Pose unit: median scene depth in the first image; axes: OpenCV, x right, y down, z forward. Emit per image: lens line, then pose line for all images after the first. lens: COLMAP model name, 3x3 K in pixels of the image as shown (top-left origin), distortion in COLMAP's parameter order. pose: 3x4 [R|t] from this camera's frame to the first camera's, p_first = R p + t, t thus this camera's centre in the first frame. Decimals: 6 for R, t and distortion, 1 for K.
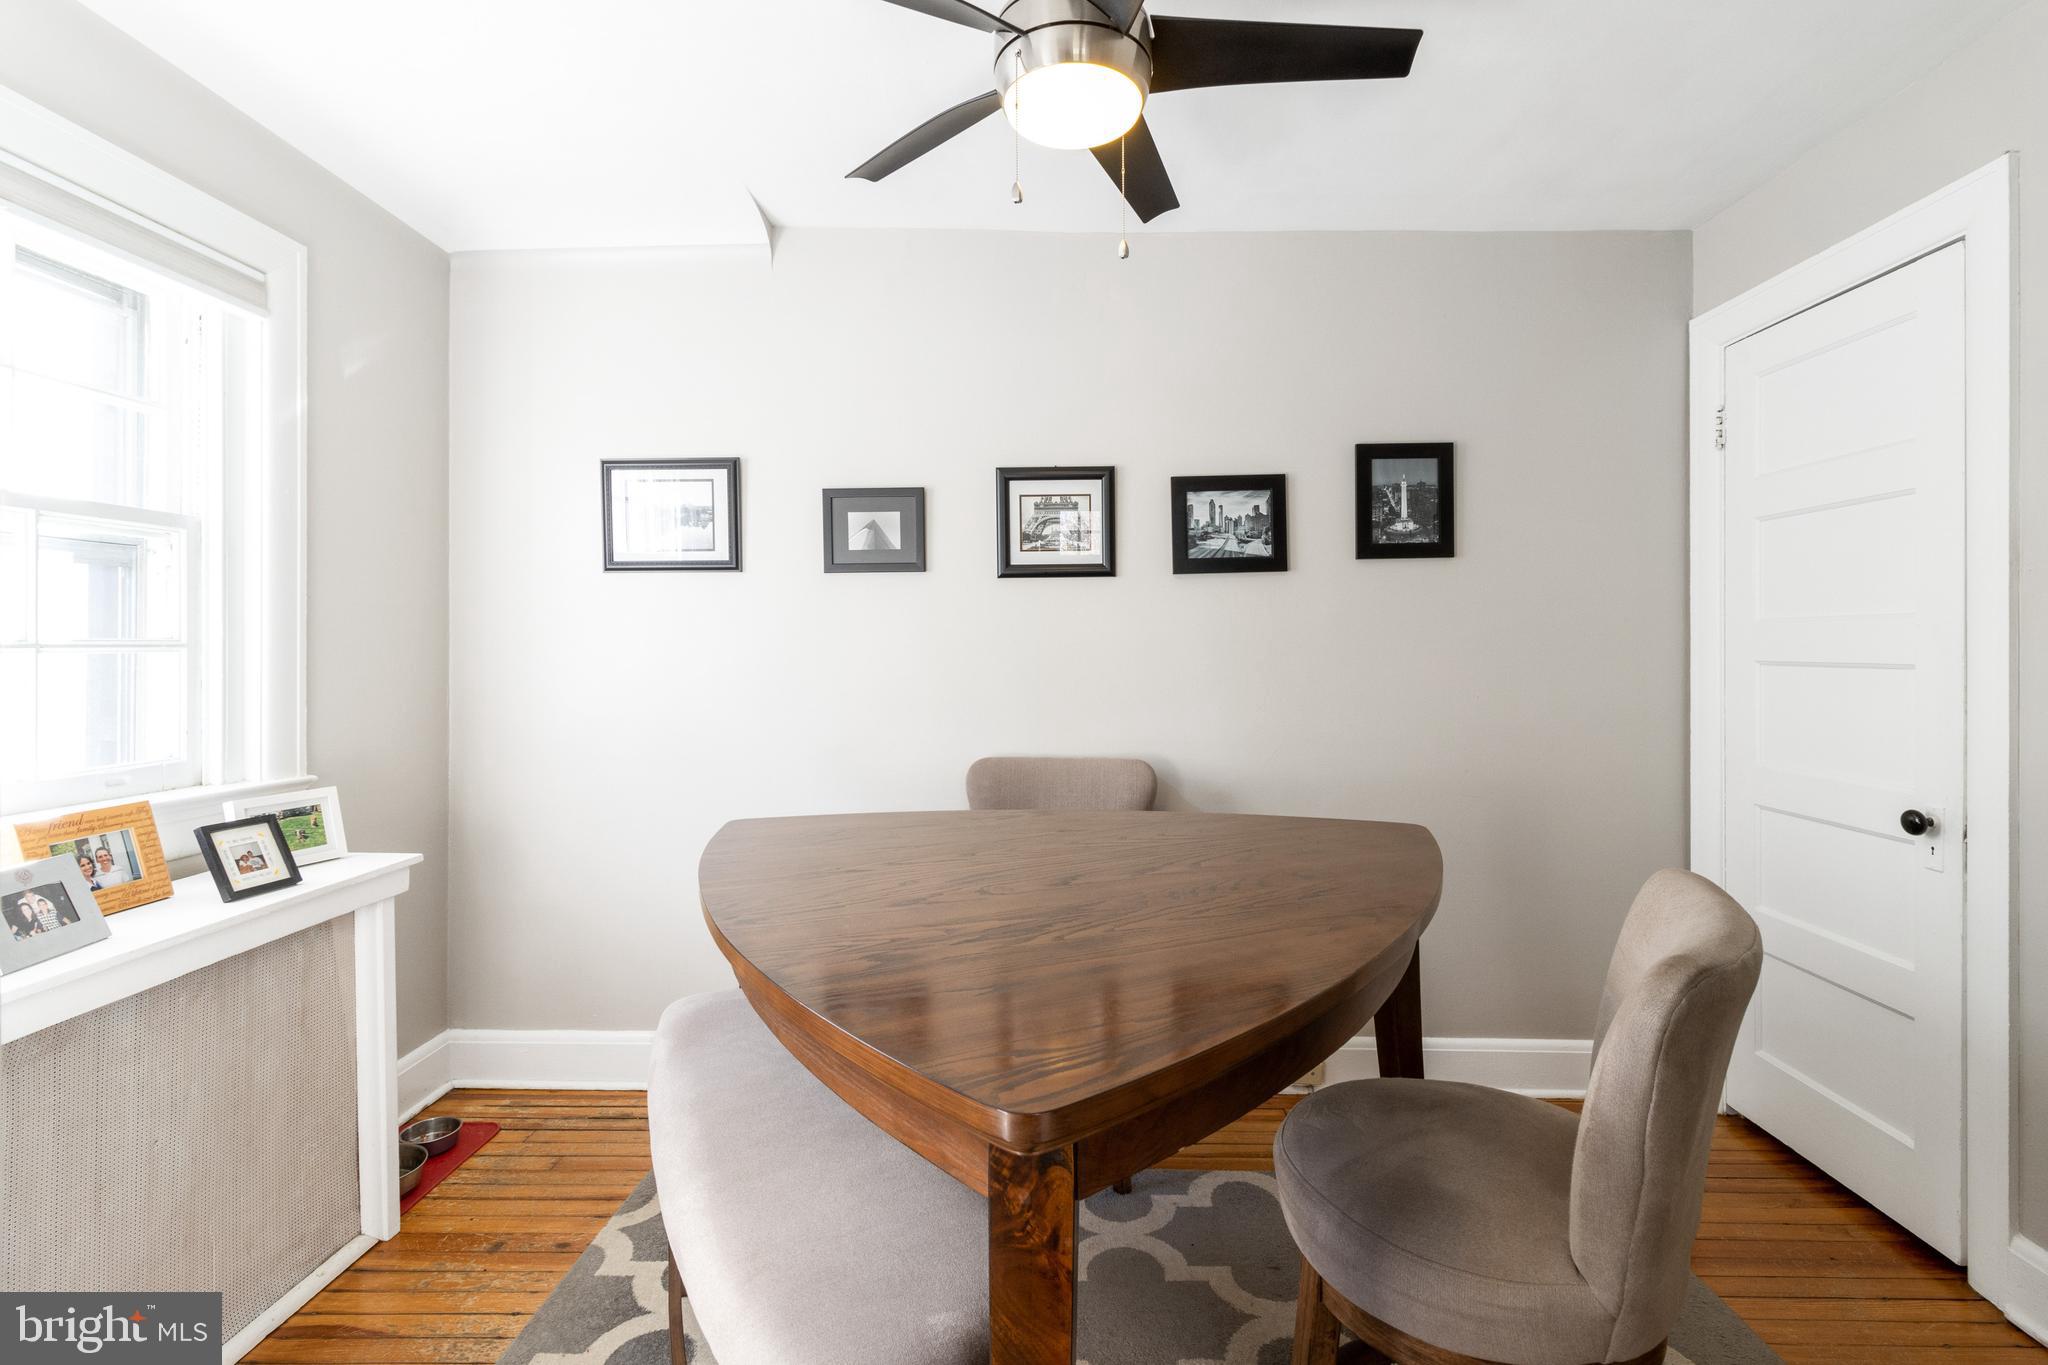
lens RADIAL K [[972.0, 0, 1031.7], [0, 972.0, 672.7], [0, 0, 1]] dist [-0.001797, 0.000022]
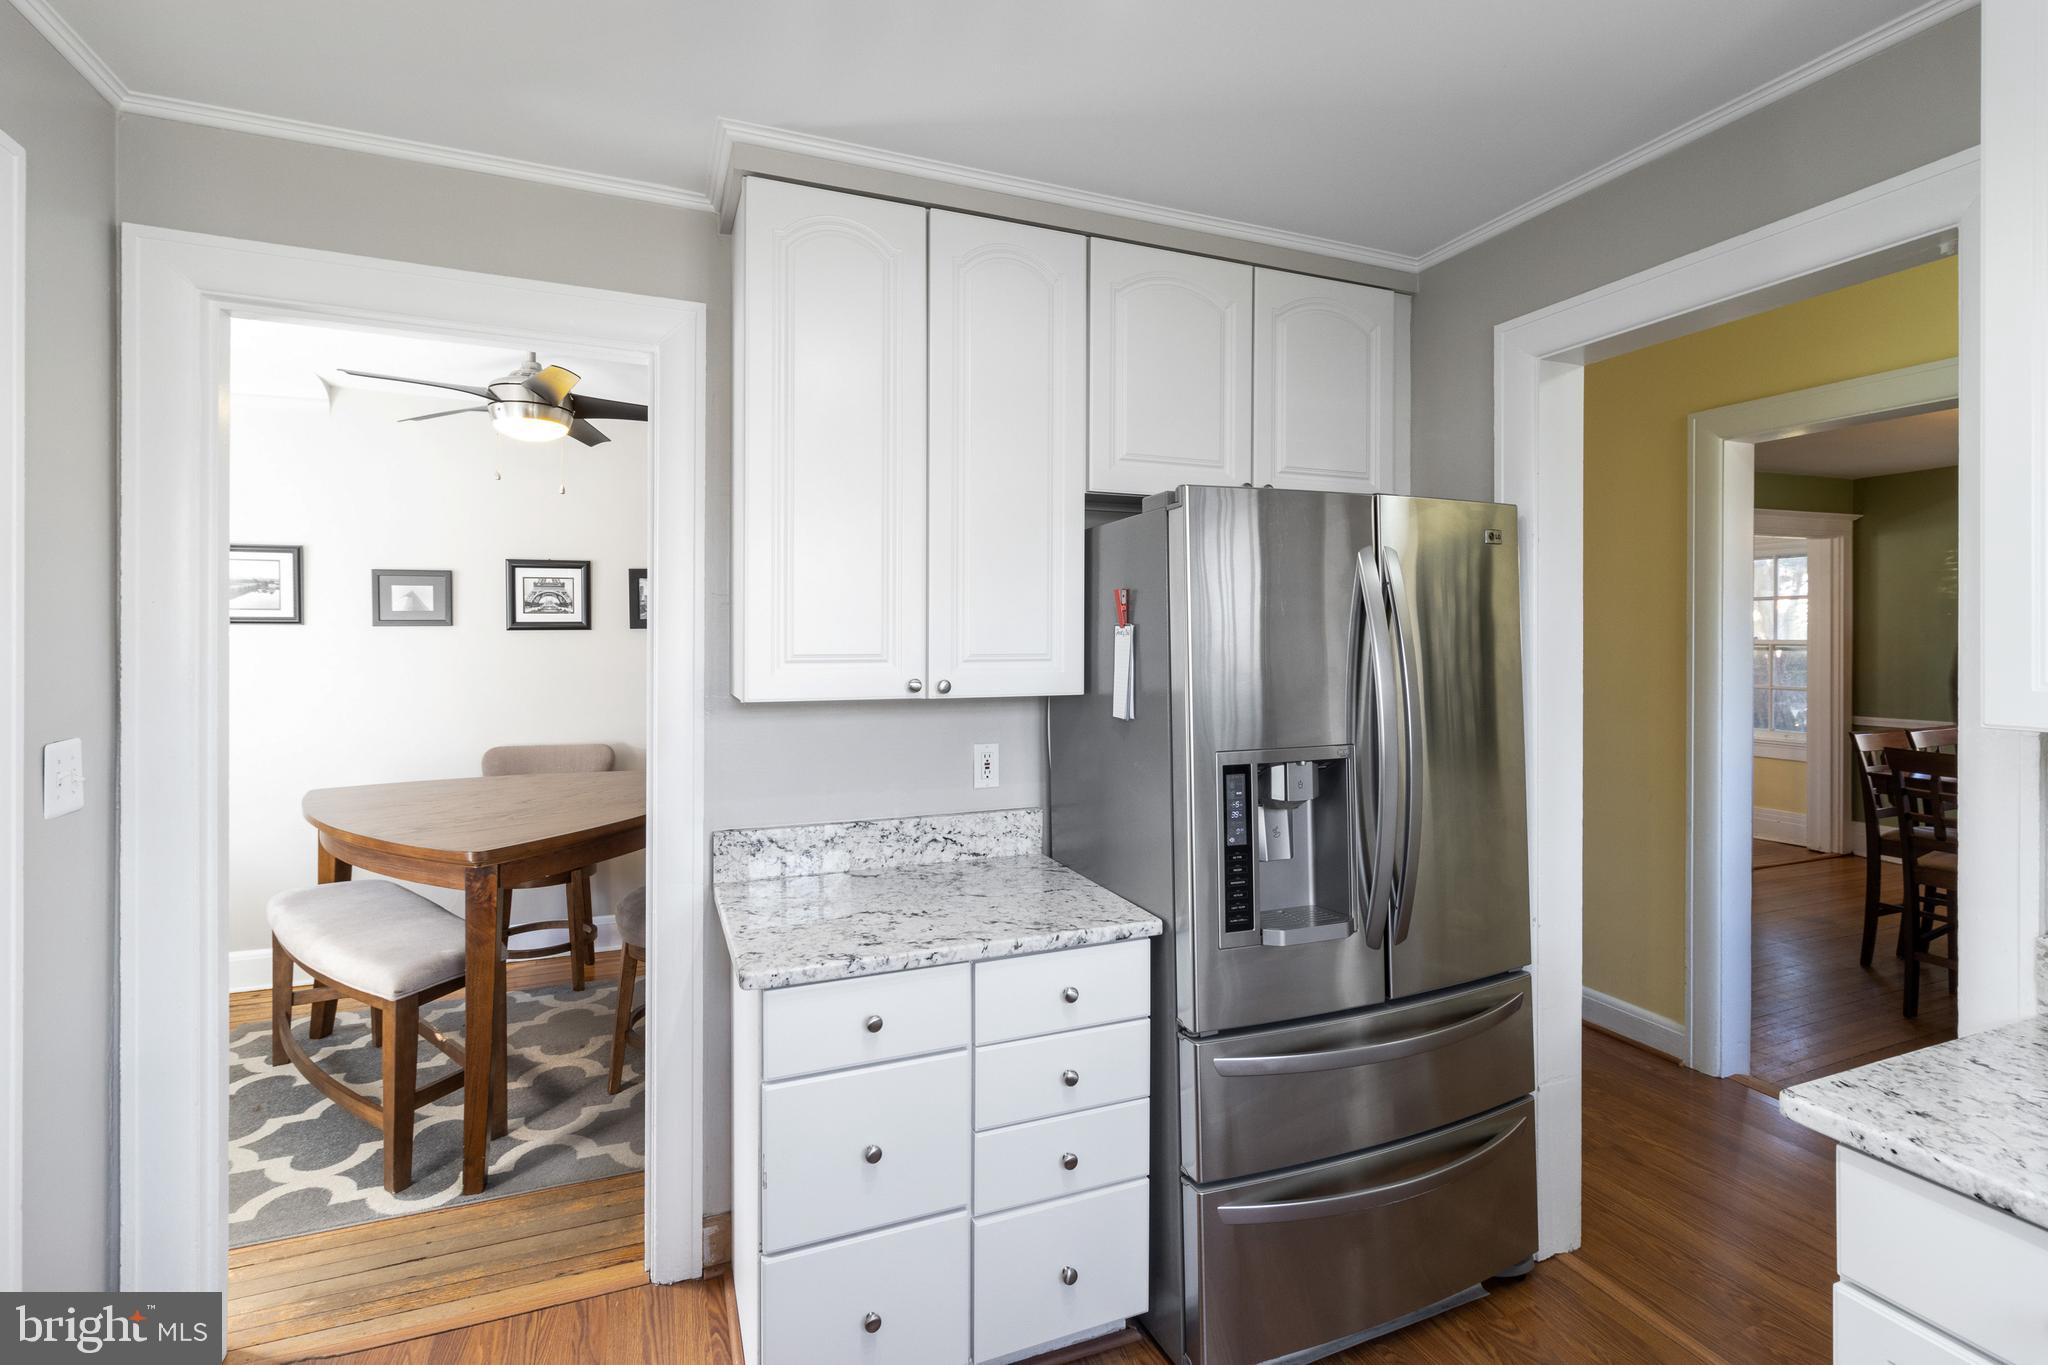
lens RADIAL K [[949.4, 0, 1033.1], [0, 949.4, 641.0], [0, 0, 1]] dist [0.005490, 0.000515]
pose [[0.908810, 0.005864, 0.417169, 0.096066], [0.000428, 0.999888, -0.014986, -0.057080], [-0.417210, 0.013798, 0.908705, -0.734418]]
